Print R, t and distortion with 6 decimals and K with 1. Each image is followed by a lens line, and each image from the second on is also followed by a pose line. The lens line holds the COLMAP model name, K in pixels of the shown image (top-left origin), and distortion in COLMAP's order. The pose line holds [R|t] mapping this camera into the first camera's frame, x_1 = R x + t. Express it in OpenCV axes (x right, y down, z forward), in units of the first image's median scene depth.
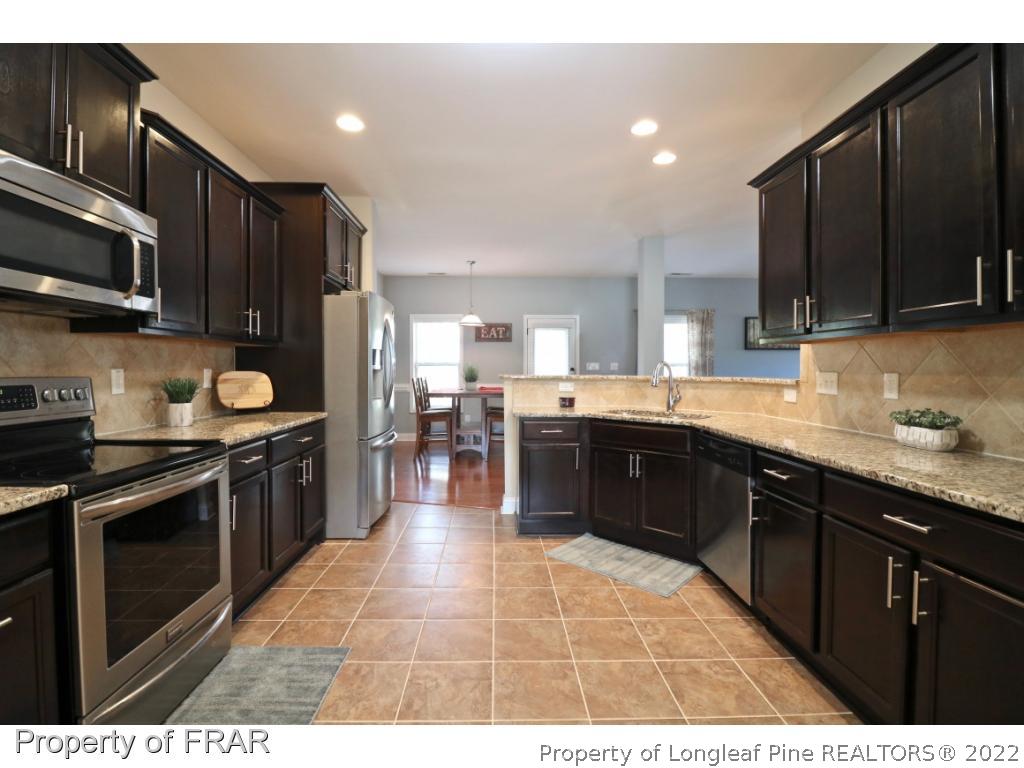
lens RADIAL K [[476.1, 0, 508.7], [0, 476.1, 379.0], [0, 0, 1]] dist [-0.015202, -0.001607]
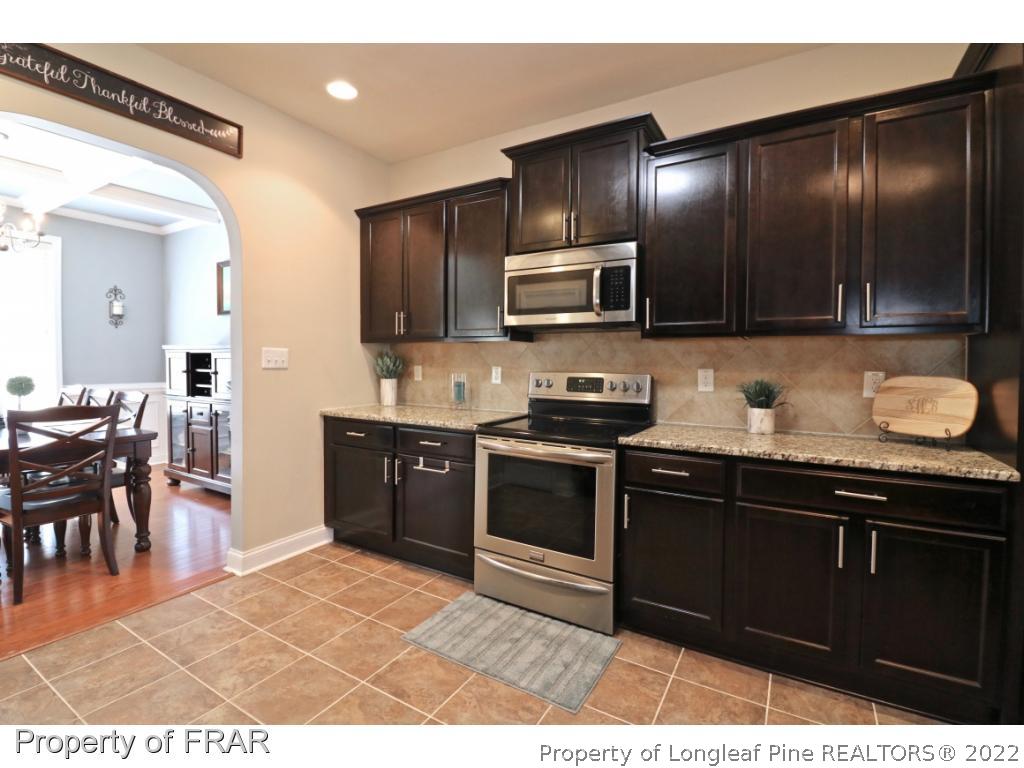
lens RADIAL K [[476.1, 0, 509.5], [0, 476.1, 376.9], [0, 0, 1]] dist [-0.015202, -0.001607]
pose [[-0.558679, 0.026419, -0.828963, 0.362298], [-0.022624, 0.998635, 0.047073, -0.045015], [0.829076, 0.045053, -0.557318, 1.228173]]
